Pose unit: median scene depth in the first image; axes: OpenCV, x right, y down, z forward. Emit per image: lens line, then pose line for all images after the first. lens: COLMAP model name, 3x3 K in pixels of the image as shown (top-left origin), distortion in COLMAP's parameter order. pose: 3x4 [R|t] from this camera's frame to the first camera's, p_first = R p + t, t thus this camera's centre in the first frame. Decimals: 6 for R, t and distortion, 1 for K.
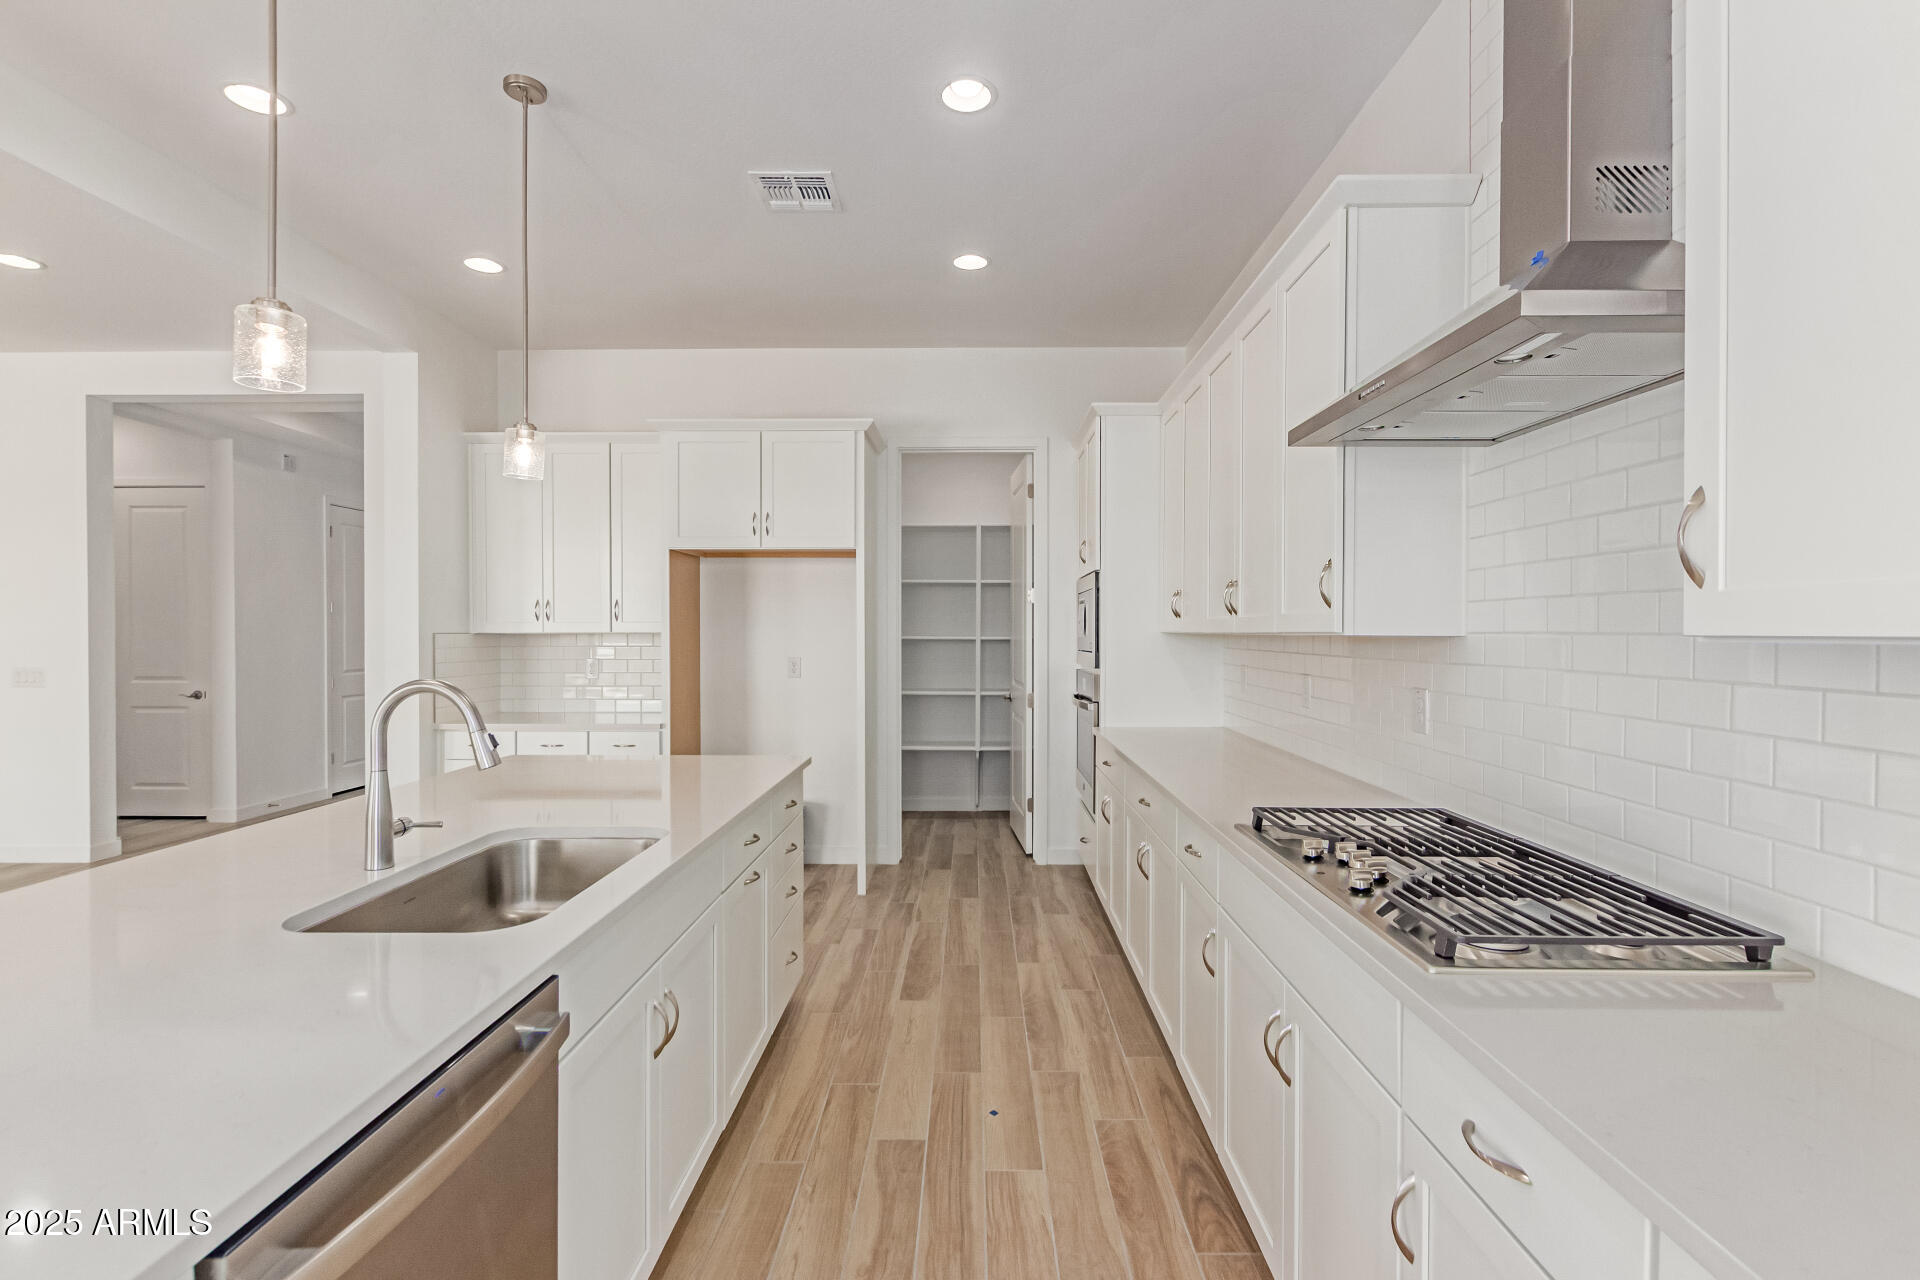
lens RADIAL K [[883.4, 0, 960.4], [0, 883.4, 635.7], [0, 0, 1]] dist [0.004927, 0.000092]
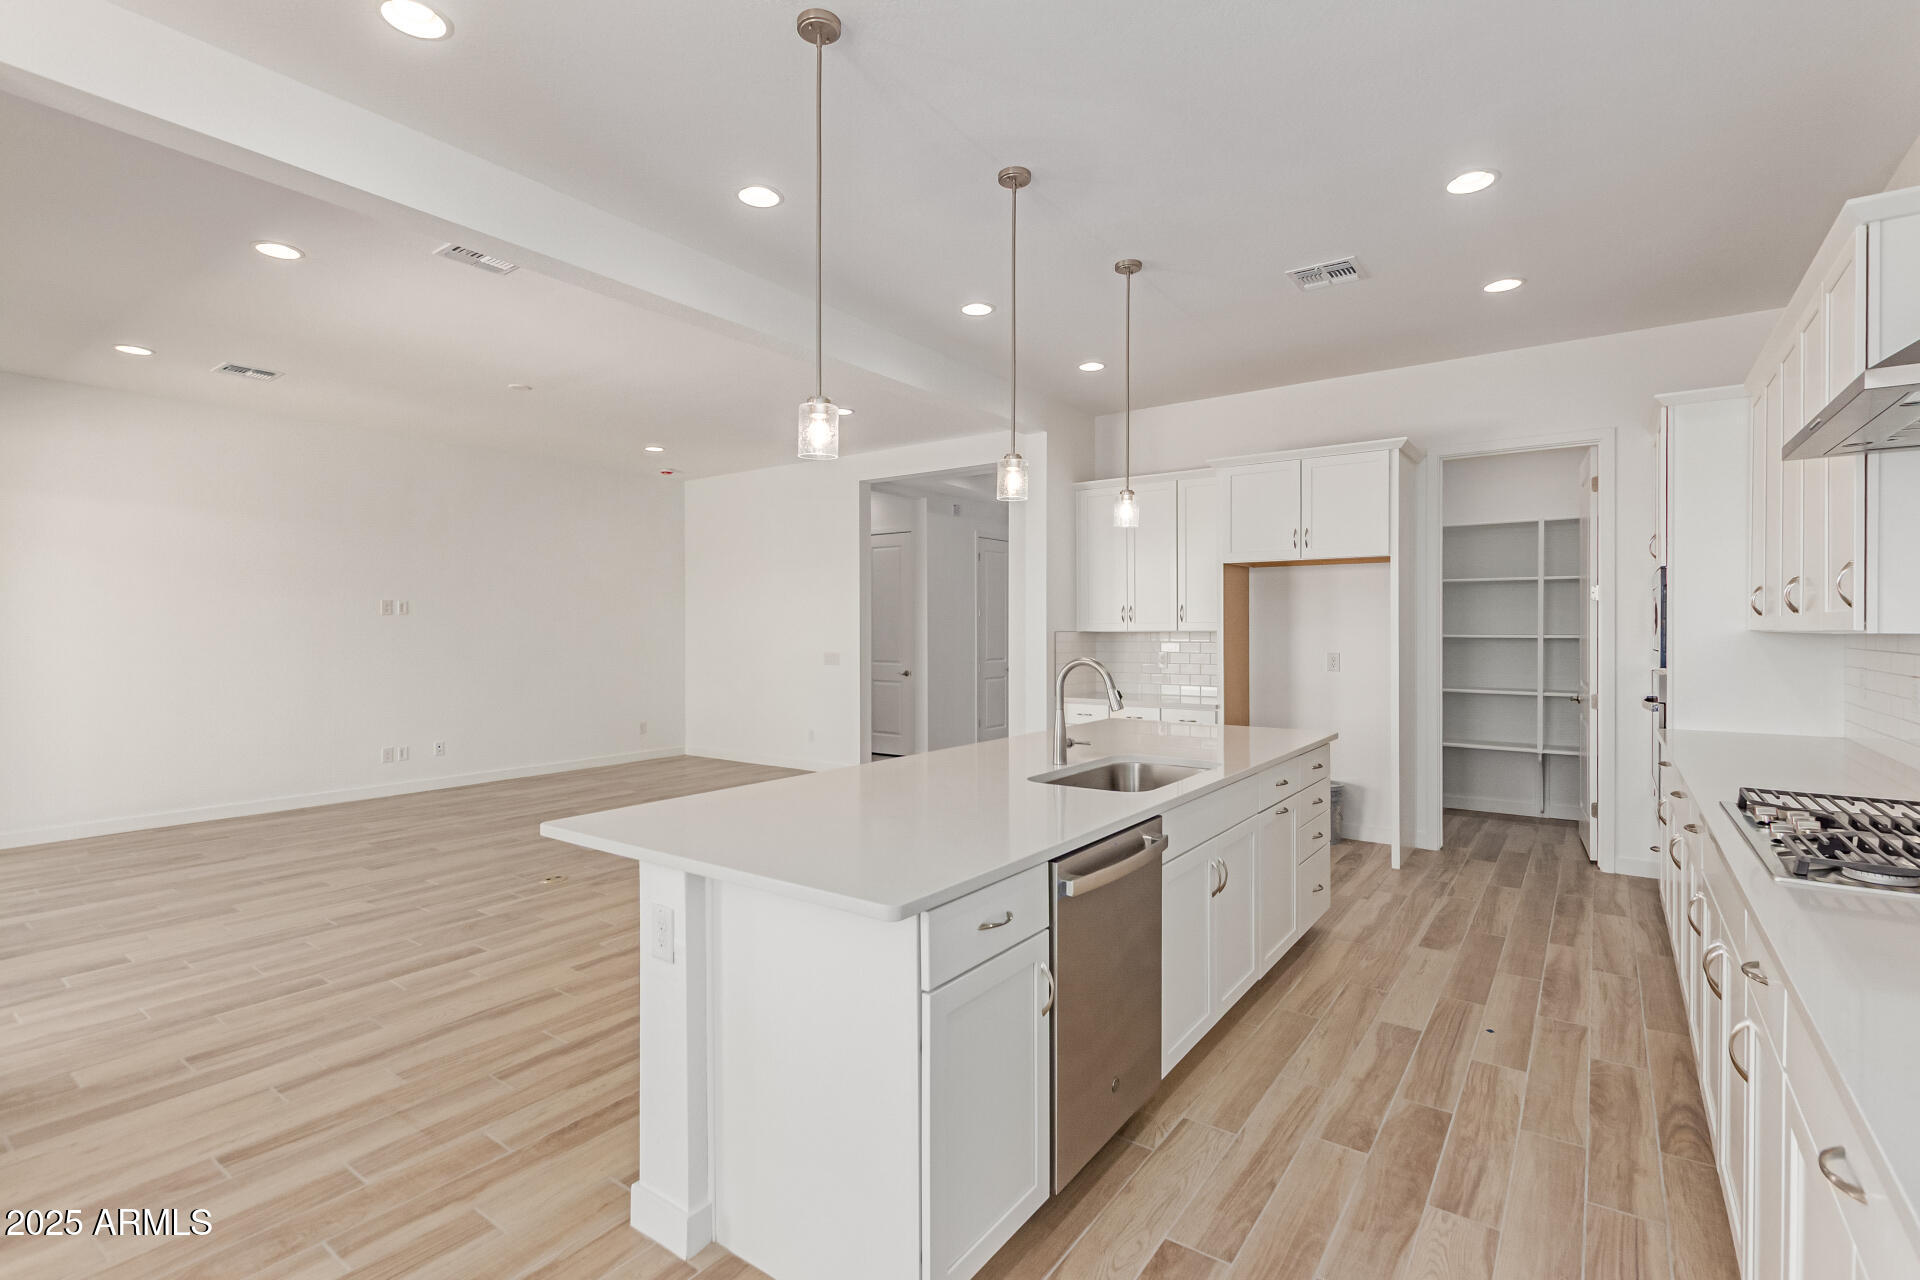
lens RADIAL K [[883.4, 0, 960.4], [0, 883.4, 635.7], [0, 0, 1]] dist [0.004927, 0.000092]
pose [[0.820342, 0.002815, -0.571867, 0.076157], [-0.001705, 0.999995, 0.002477, 0.000596], [0.571871, -0.001057, 0.820343, -0.225424]]
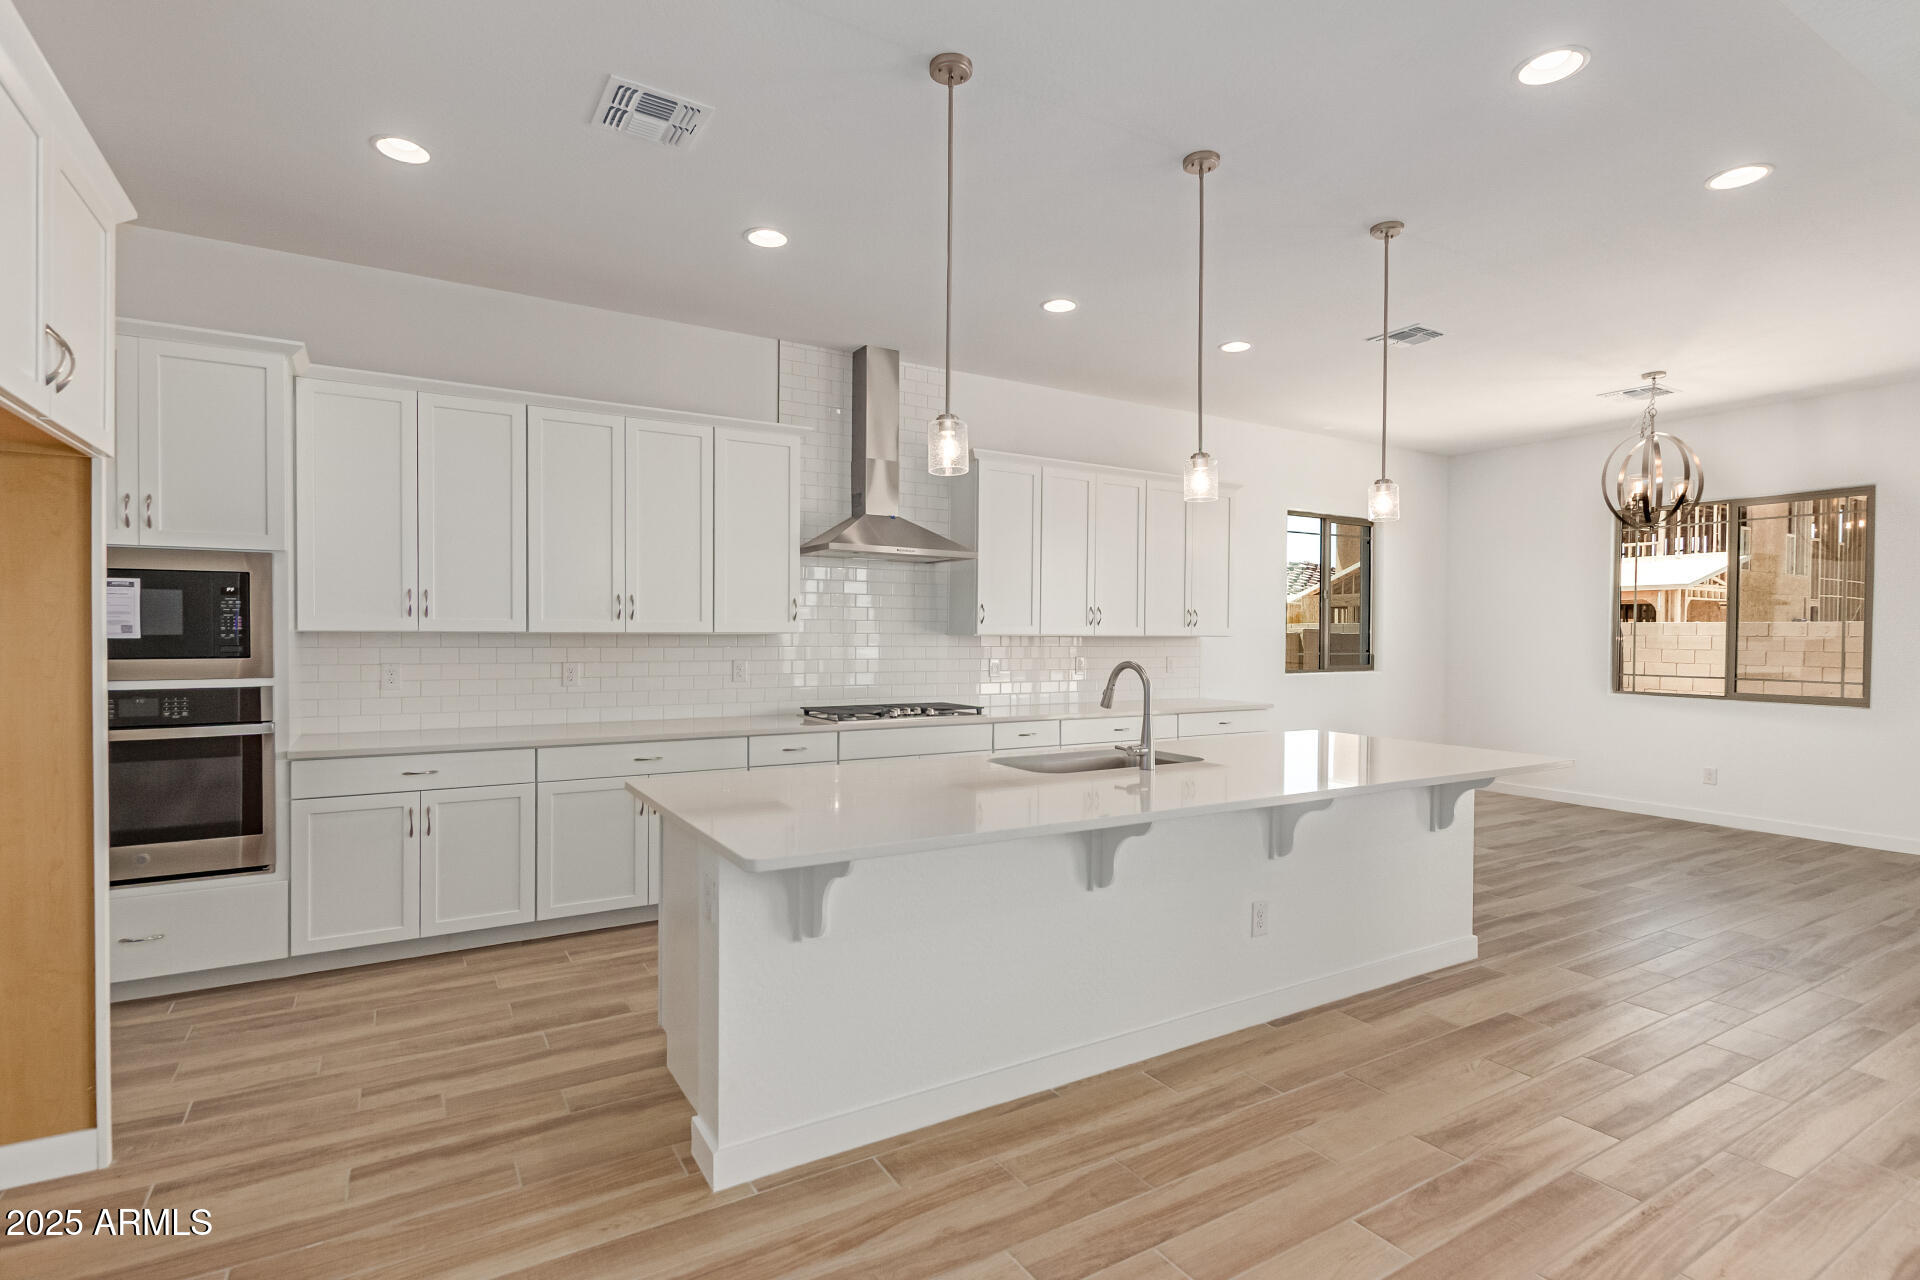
lens RADIAL K [[925.4, 0, 934.9], [0, 925.4, 640.6], [0, 0, 1]] dist [0.002242, -0.000311]
pose [[-0.518280, -0.007827, 0.855175, -0.796281], [-0.000241, 0.999959, 0.009006, 0.008502], [-0.855211, 0.004461, -0.518261, 0.916624]]
